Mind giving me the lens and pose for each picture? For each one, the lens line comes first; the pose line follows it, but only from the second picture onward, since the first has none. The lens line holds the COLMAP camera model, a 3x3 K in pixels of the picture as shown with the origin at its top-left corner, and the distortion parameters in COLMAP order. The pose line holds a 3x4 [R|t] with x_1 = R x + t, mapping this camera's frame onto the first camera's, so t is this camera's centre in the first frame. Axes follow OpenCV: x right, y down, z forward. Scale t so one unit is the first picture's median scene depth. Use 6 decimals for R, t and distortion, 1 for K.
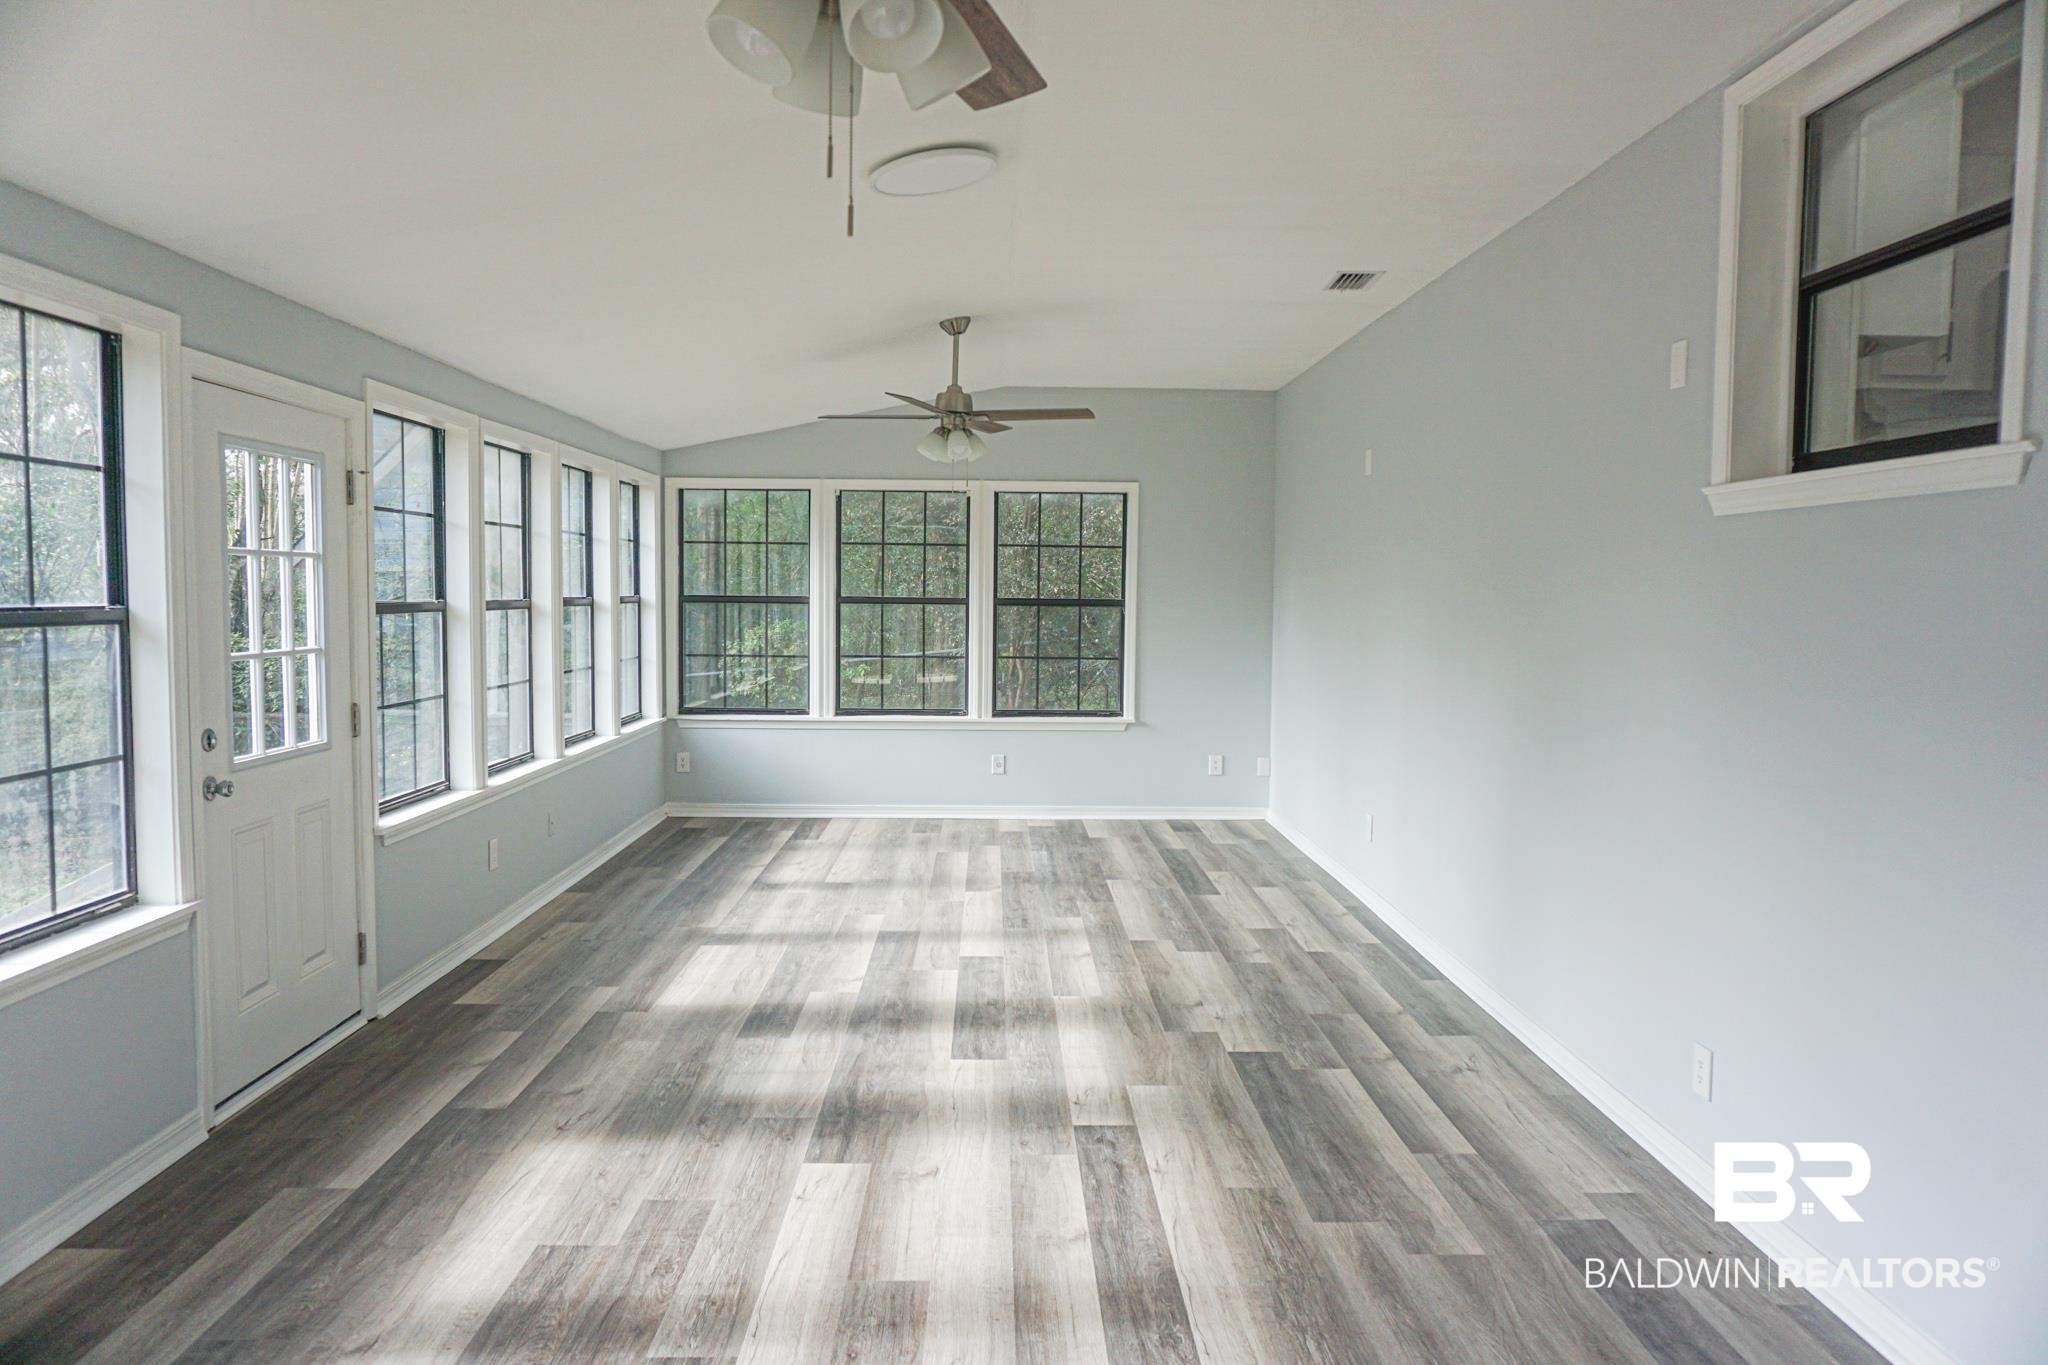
lens RADIAL K [[1372.9, 0, 1022.0], [0, 1372.9, 679.8], [0, 0, 1]] dist [-0.040073, 0.022767]
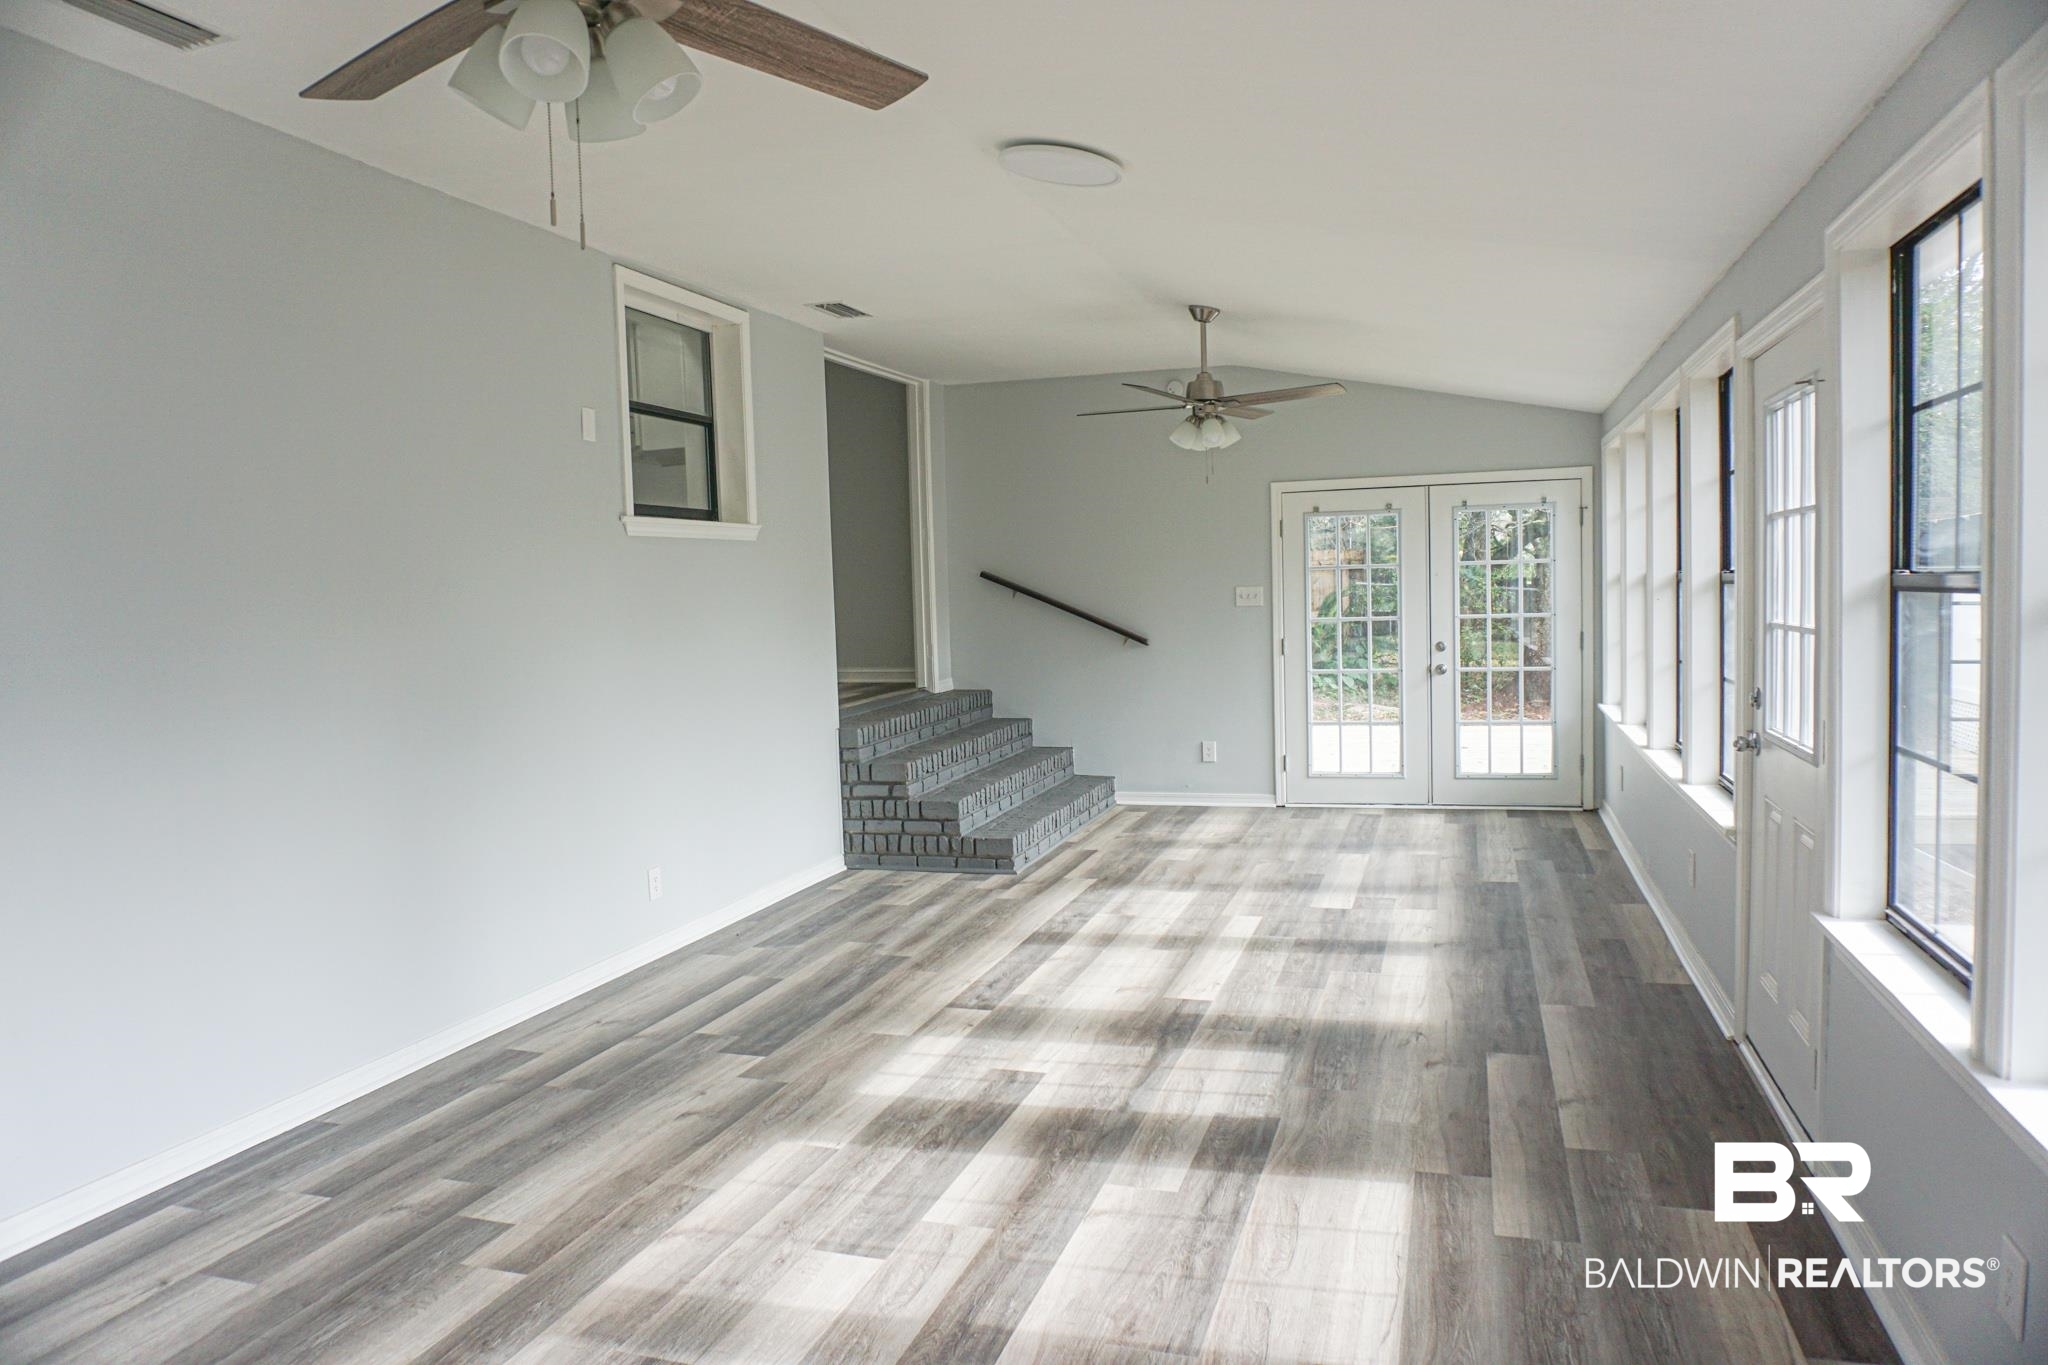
lens RADIAL K [[1372.9, 0, 1023.7], [0, 1372.9, 681.9], [0, 0, 1]] dist [-0.040073, 0.022767]
pose [[-0.945465, -0.007367, 0.325641, -0.348796], [0.038549, 0.990187, 0.134324, -0.117657], [-0.323435, 0.139551, -0.935903, 1.890253]]
